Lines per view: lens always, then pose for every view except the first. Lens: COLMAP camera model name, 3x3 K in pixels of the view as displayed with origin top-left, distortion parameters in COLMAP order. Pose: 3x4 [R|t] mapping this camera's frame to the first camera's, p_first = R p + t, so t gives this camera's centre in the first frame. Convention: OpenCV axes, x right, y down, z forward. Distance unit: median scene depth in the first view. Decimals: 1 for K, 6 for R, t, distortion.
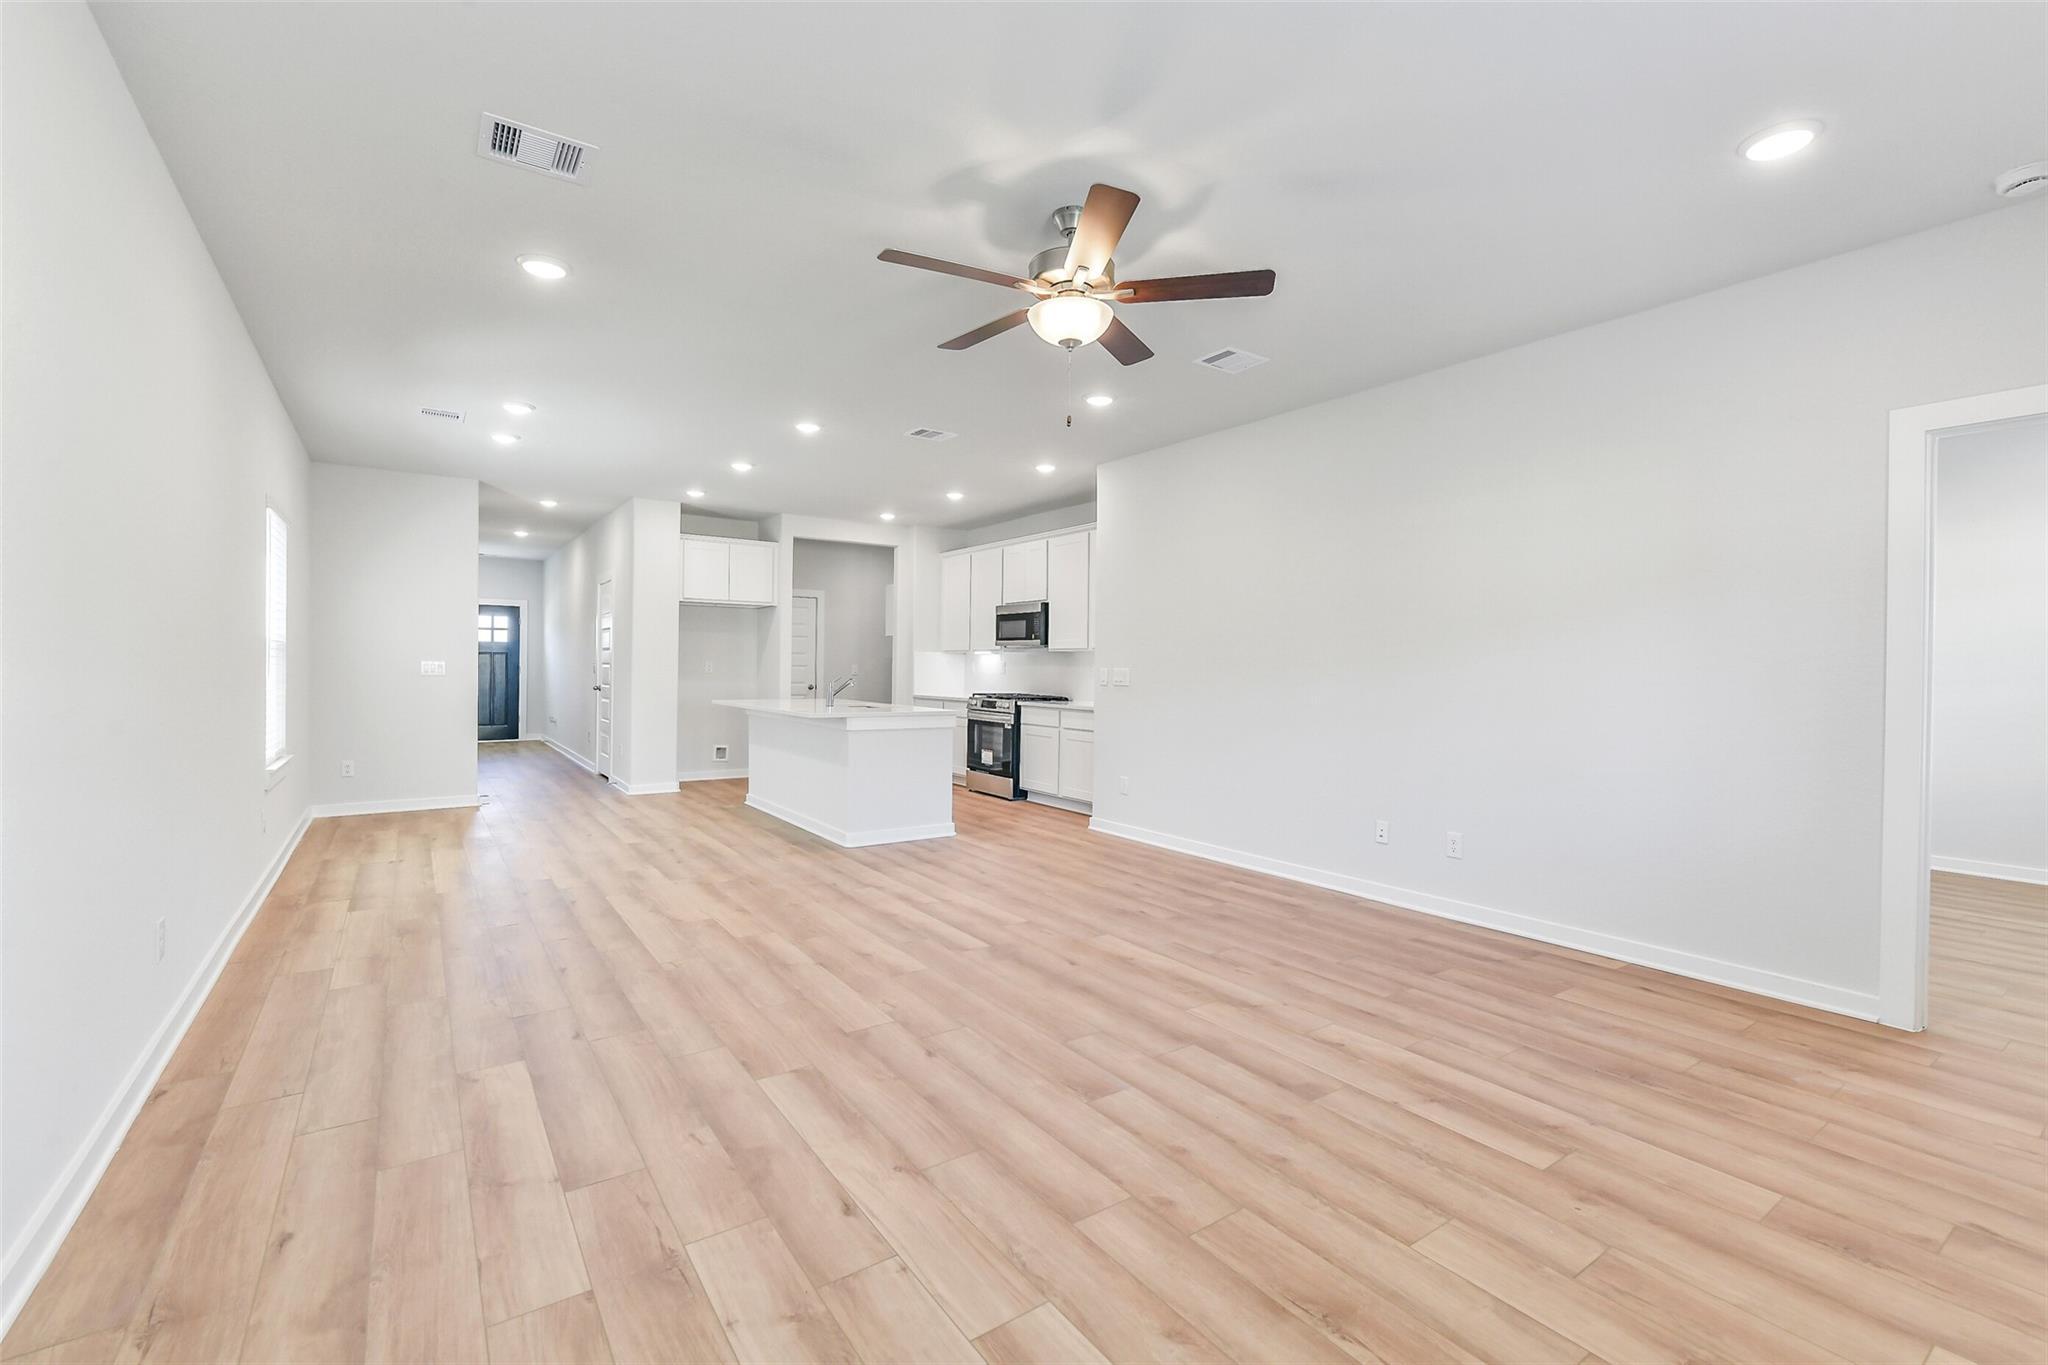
lens RADIAL K [[884.0, 0, 1030.3], [0, 884.0, 674.1], [0, 0, 1]] dist [0.001898, -0.002421]
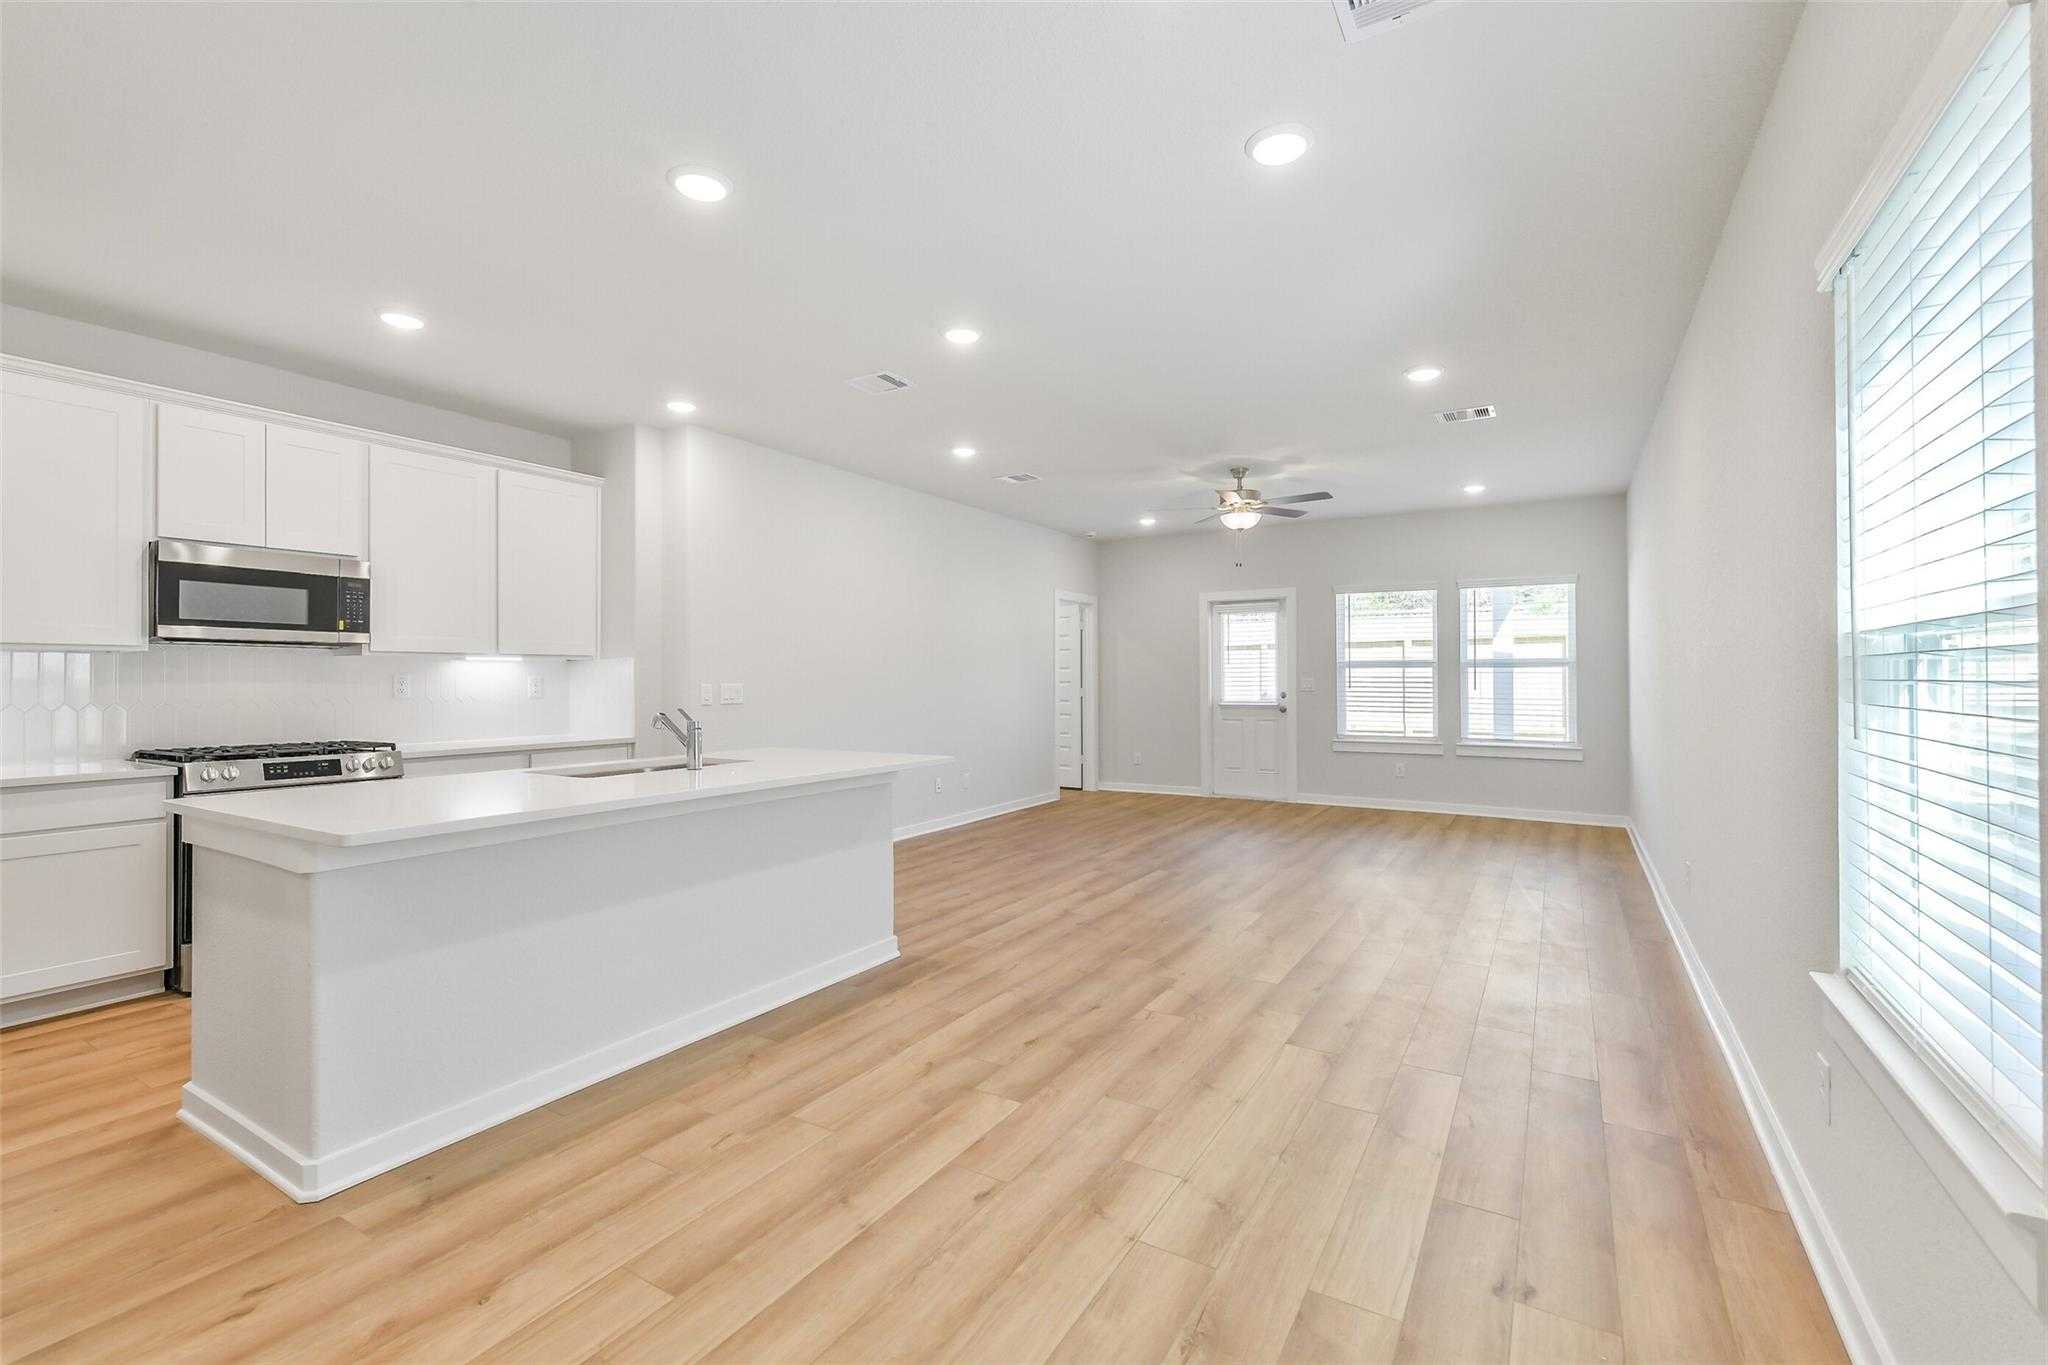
lens RADIAL K [[884.0, 0, 1026.3], [0, 884.0, 674.4], [0, 0, 1]] dist [0.001898, -0.002421]
pose [[-0.404614, -0.005524, 0.914471, -0.559087], [0.007194, 0.999932, 0.009223, -0.014823], [-0.914459, 0.010310, -0.404547, 0.769897]]
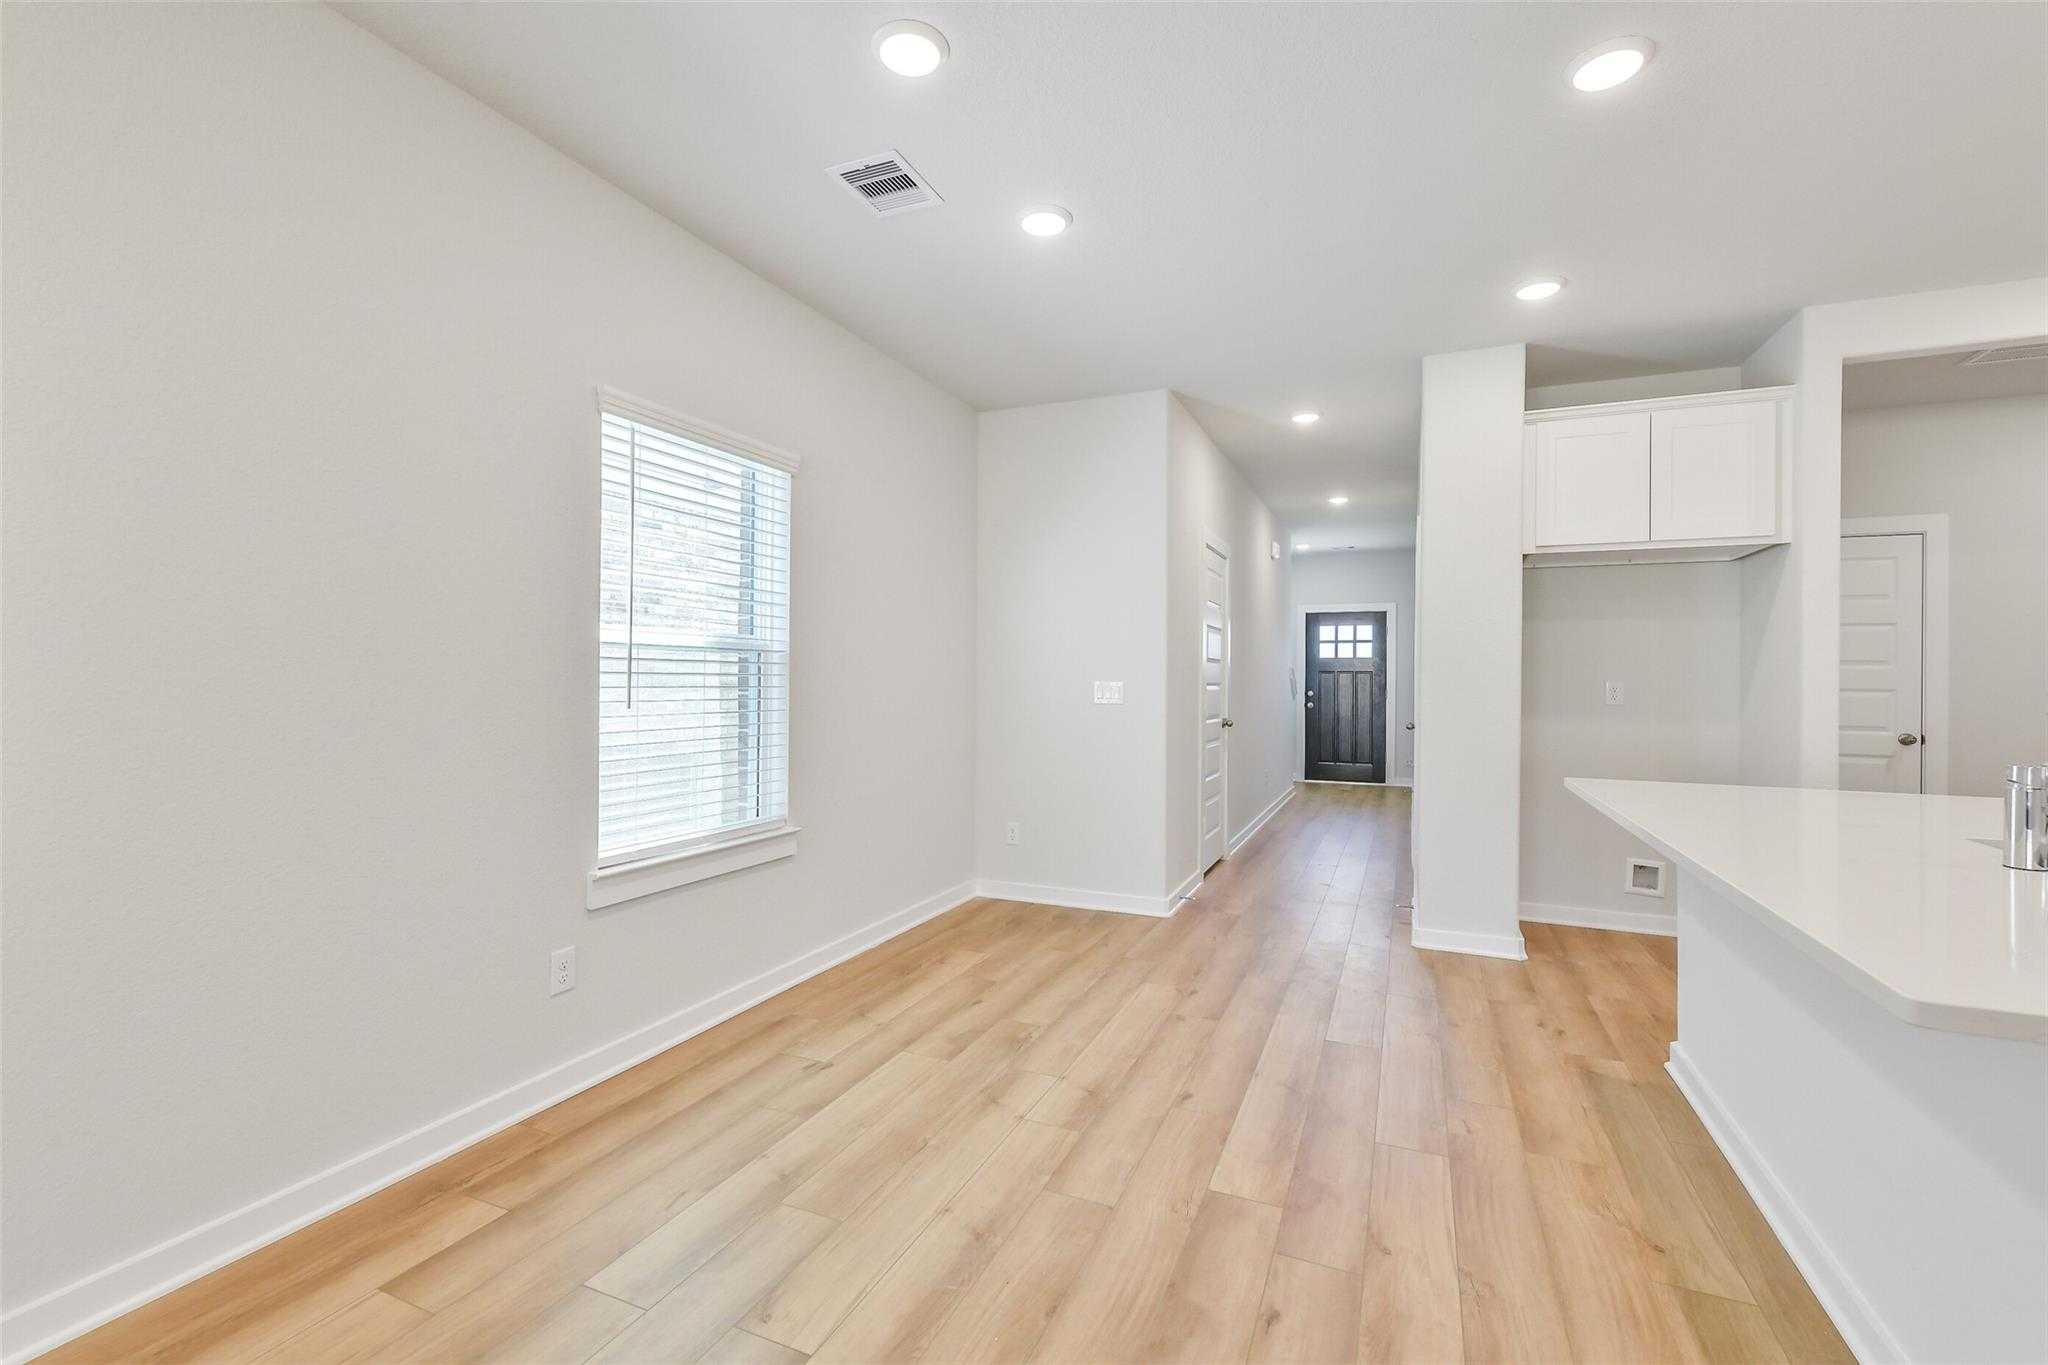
lens RADIAL K [[884.0, 0, 1020.9], [0, 884.0, 673.0], [0, 0, 1]] dist [0.001898, -0.002421]
pose [[0.516664, -0.012413, -0.856098, -0.123465], [-0.009617, 0.999748, -0.020300, -0.005905], [0.856134, 0.018721, 0.516414, 0.491677]]
